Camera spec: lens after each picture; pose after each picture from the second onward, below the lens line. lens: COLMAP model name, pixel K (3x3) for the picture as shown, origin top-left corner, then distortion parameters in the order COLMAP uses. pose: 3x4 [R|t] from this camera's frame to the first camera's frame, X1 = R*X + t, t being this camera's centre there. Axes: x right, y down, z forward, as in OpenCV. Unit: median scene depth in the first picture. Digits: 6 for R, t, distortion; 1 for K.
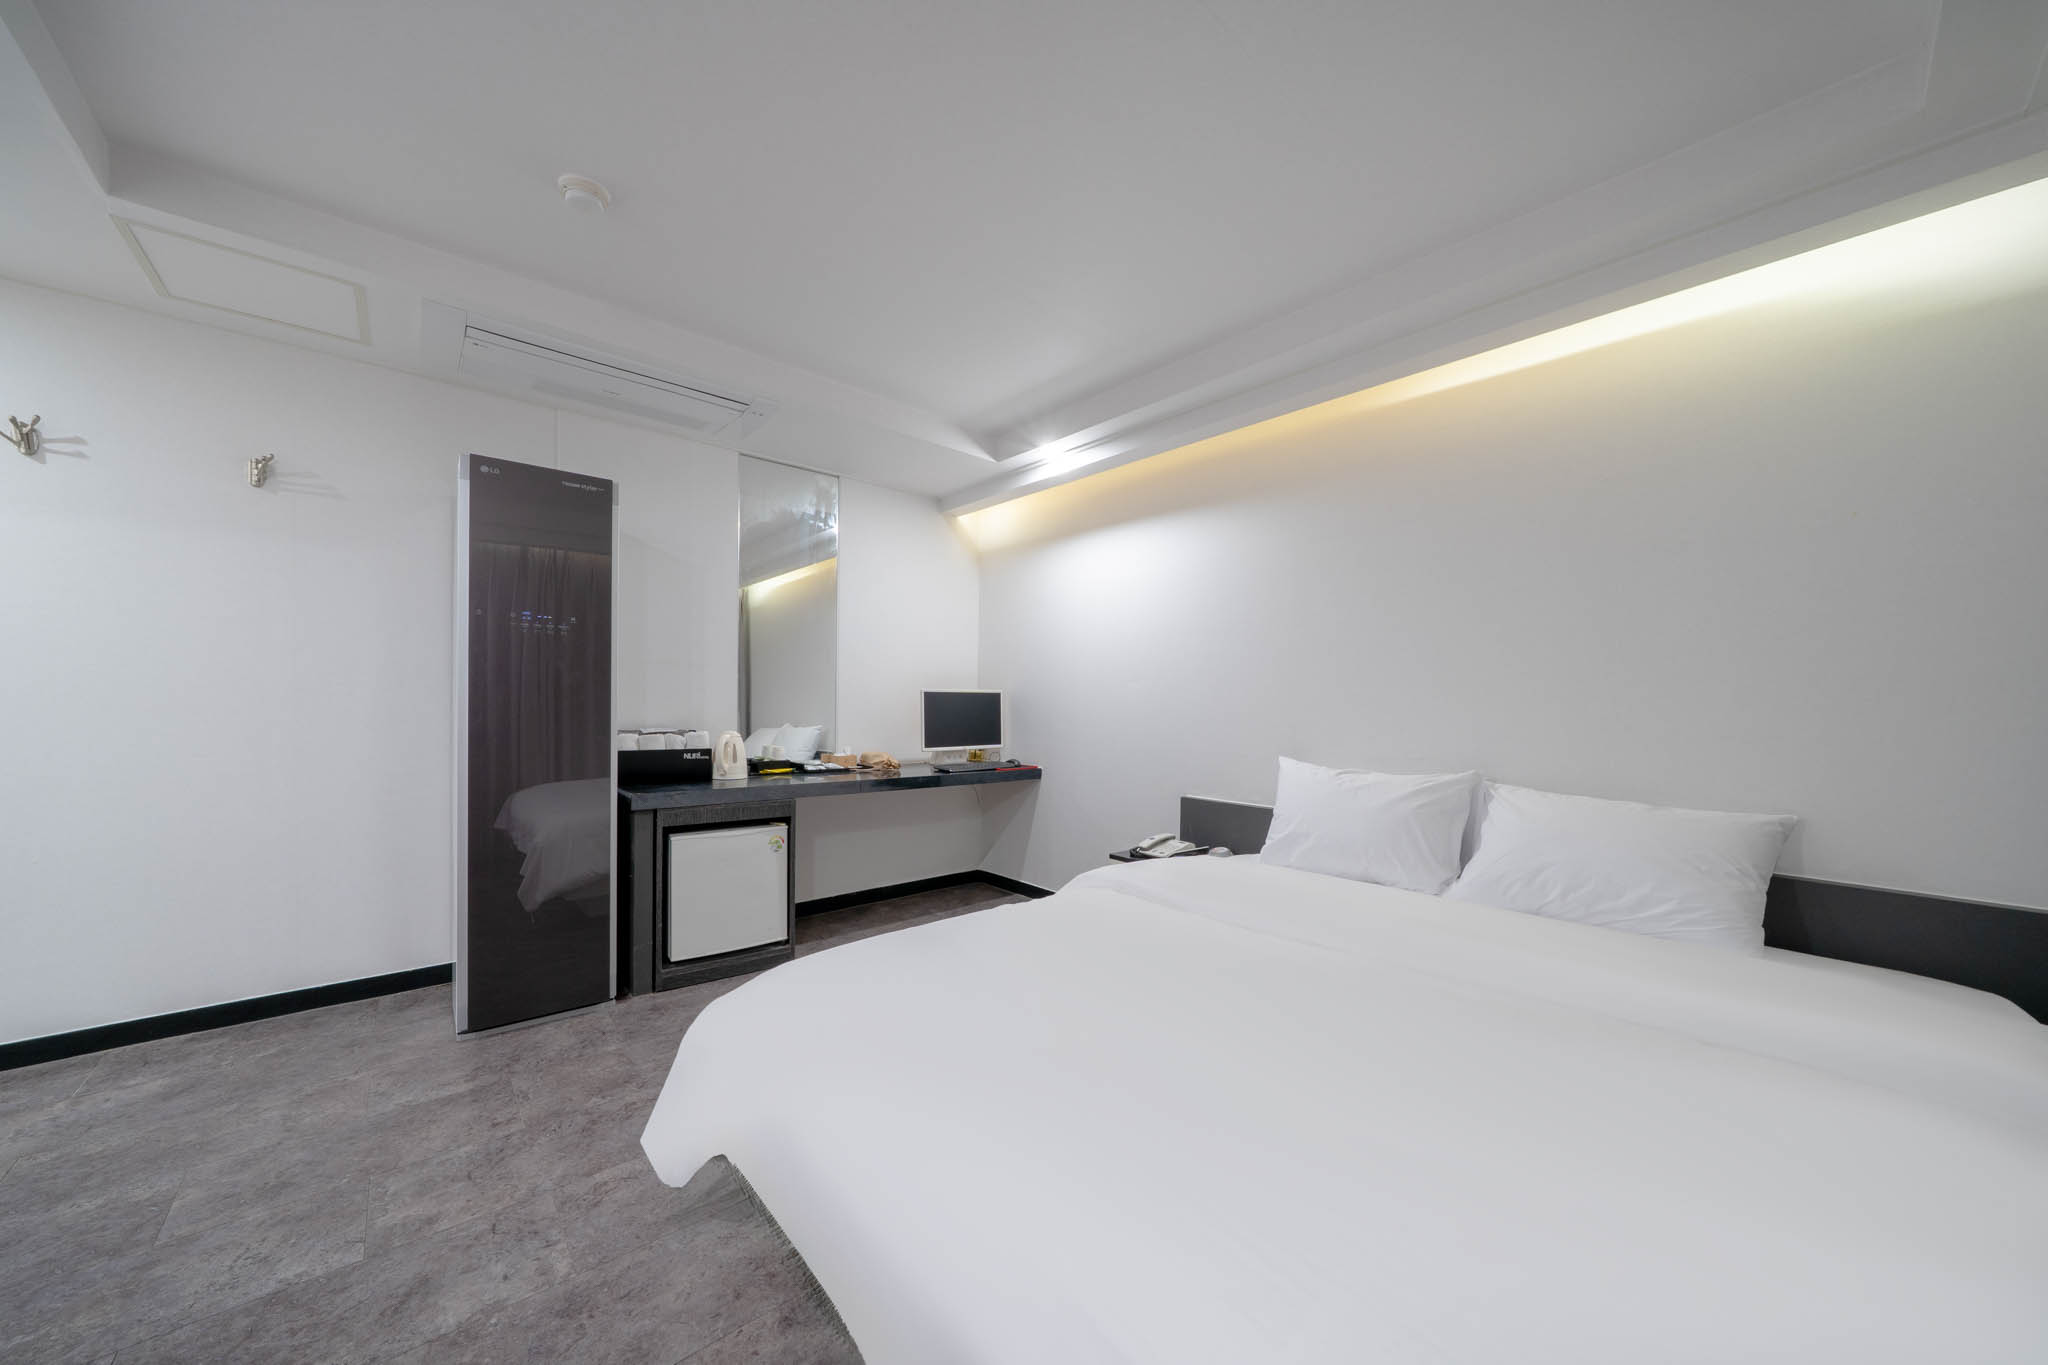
lens RADIAL K [[723.4, 0, 1021.9], [0, 723.4, 698.6], [0, 0, 1]] dist [-0.001540, -0.000140]
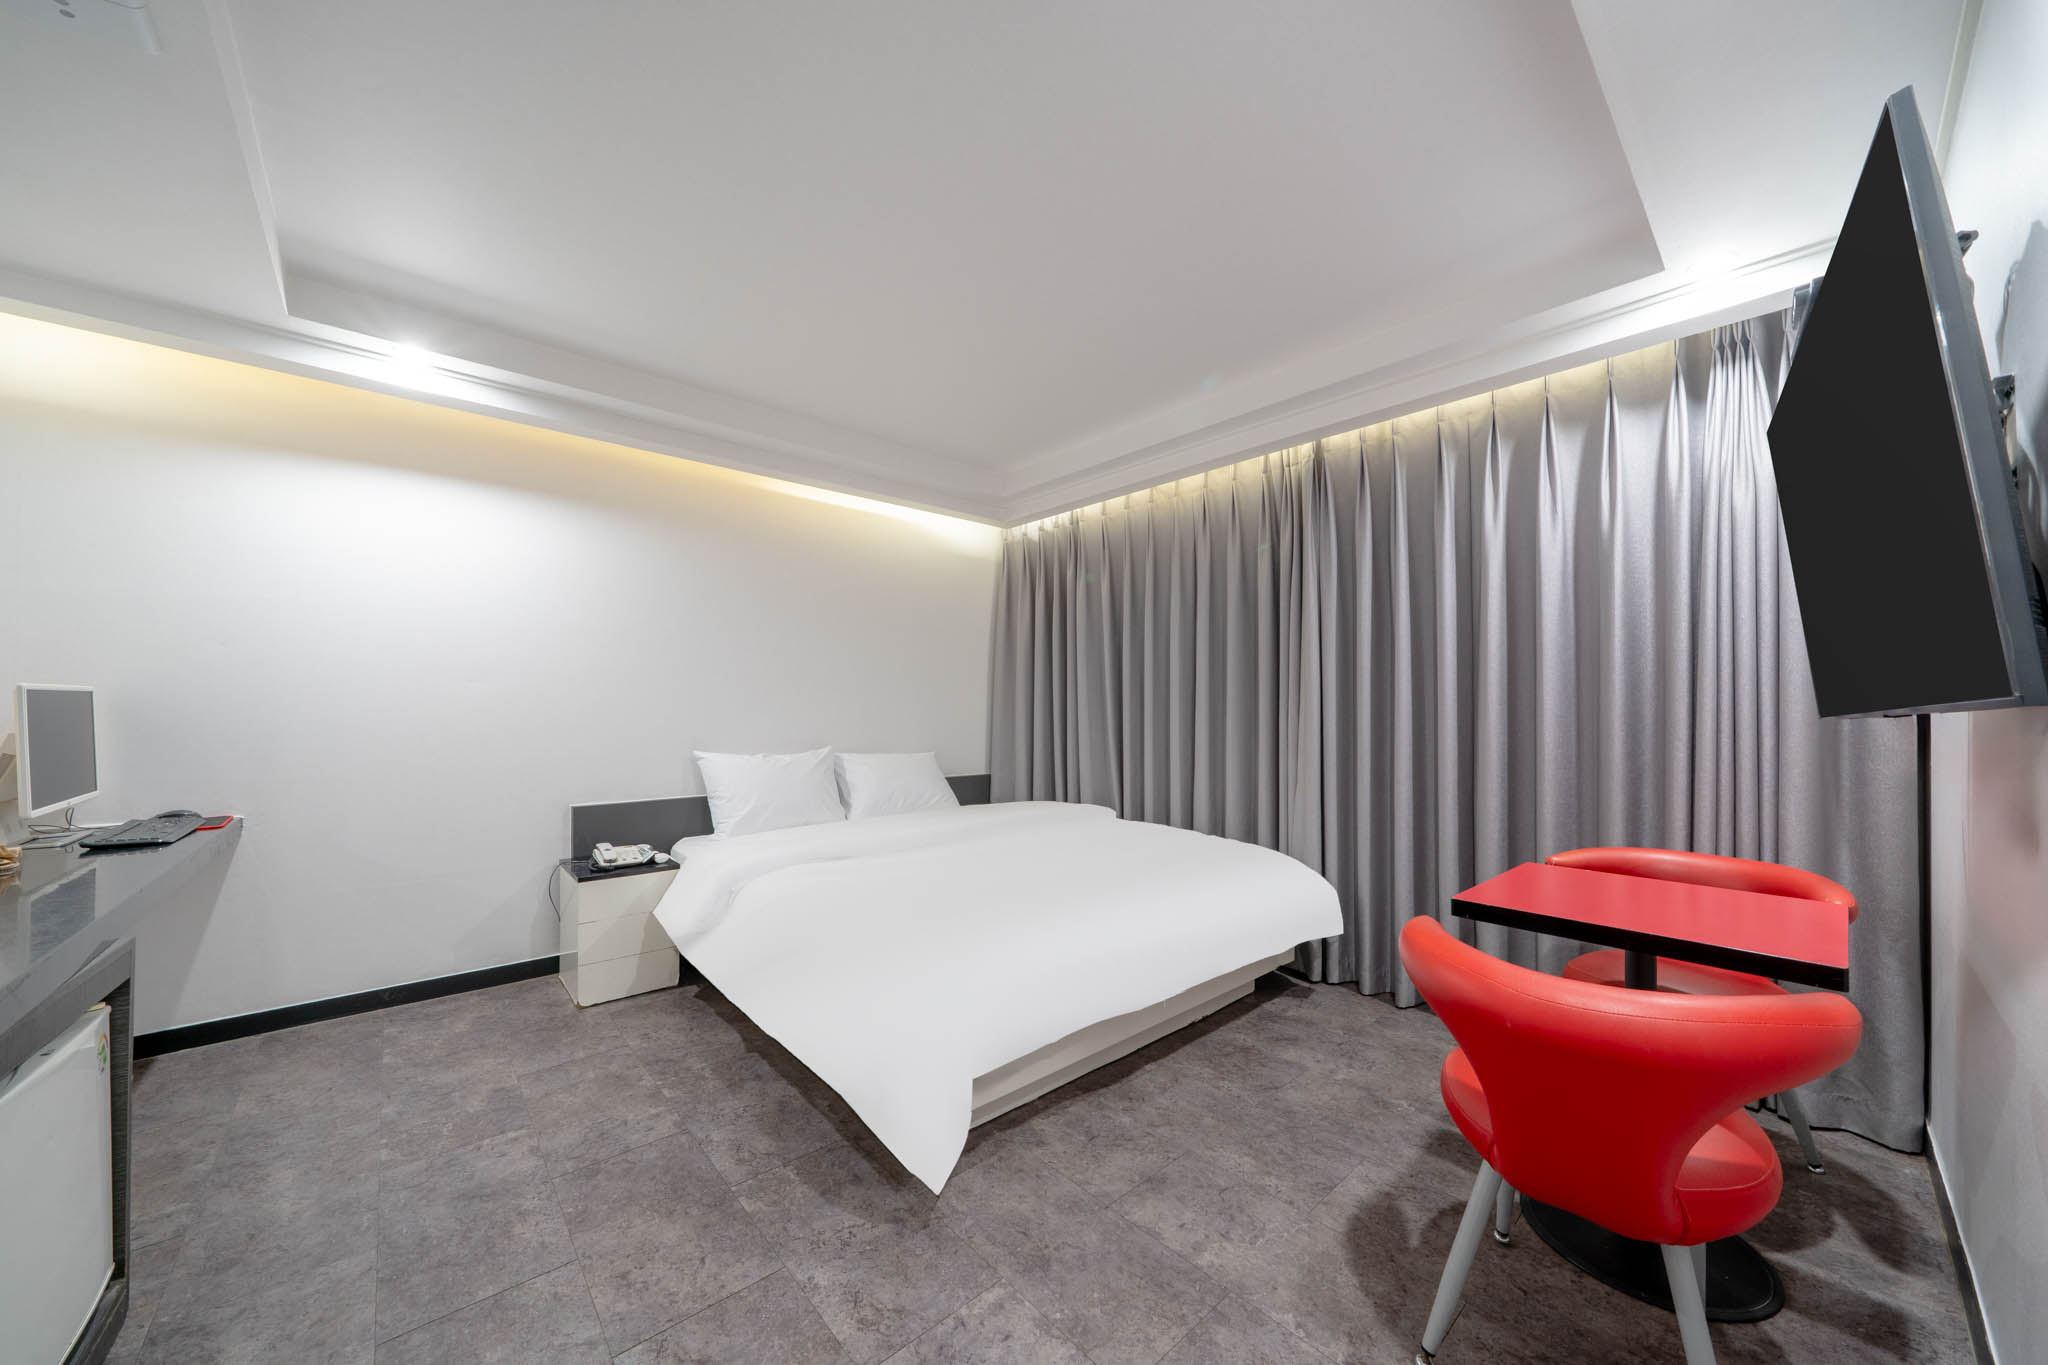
lens RADIAL K [[723.4, 0, 1021.9], [0, 723.4, 698.6], [0, 0, 1]] dist [-0.001540, -0.000140]
pose [[-0.029527, -0.002688, 0.999560, -1.280960], [-0.004548, 0.999986, 0.002554, -0.019352], [-0.999554, -0.004471, -0.029539, 0.787832]]
